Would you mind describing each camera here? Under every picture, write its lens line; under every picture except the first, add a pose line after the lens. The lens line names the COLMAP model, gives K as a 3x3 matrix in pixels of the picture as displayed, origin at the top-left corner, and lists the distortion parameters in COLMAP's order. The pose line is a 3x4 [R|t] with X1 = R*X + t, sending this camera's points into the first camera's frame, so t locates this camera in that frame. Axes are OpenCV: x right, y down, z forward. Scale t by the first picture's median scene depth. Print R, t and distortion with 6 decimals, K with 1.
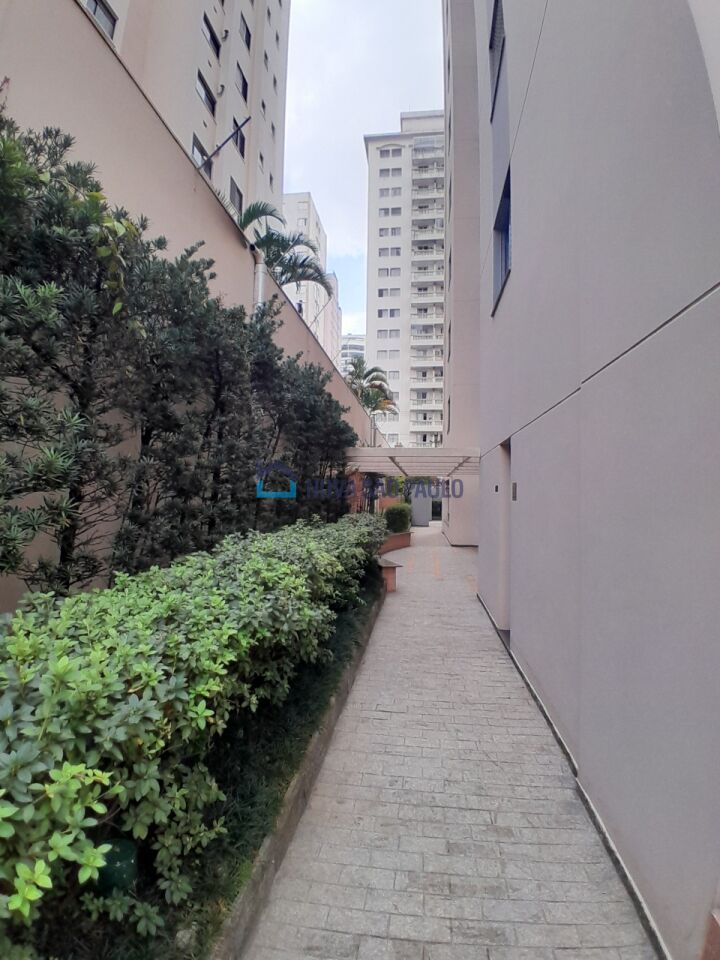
lens RADIAL K [[497.9, 0, 360.0], [0, 497.9, 480.0], [0, 0, 1]] dist [0.003194, -0.051263]
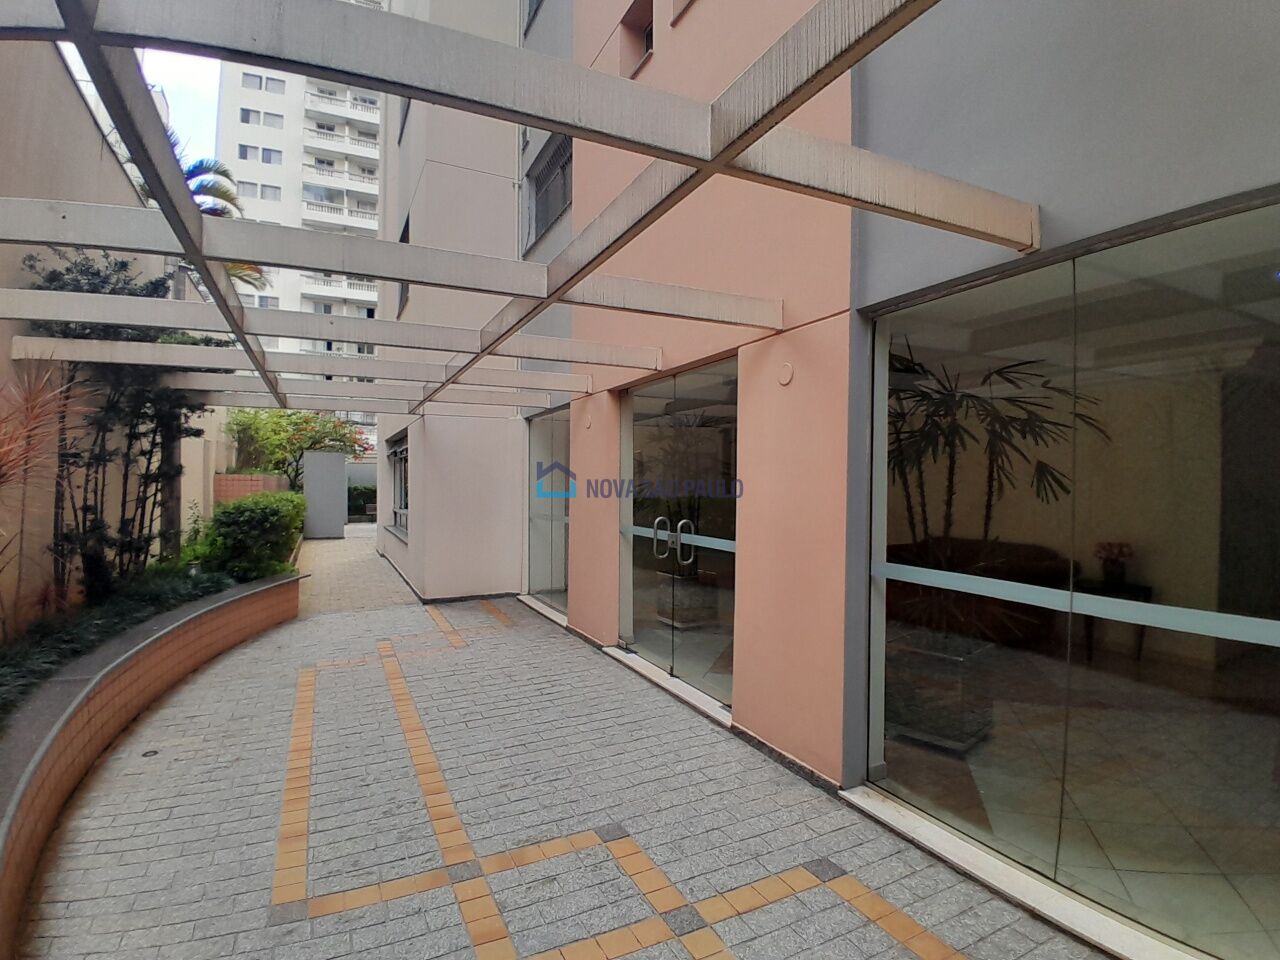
lens RADIAL K [[663.8, 0, 642.7], [0, 663.8, 483.1], [0, 0, 1]] dist [0.003194, -0.051263]
pose [[0.840274, -0.015526, 0.541939, 0.028992], [-0.004691, 0.999344, 0.035904, 0.012875], [-0.542141, -0.032712, 0.839651, 0.258588]]
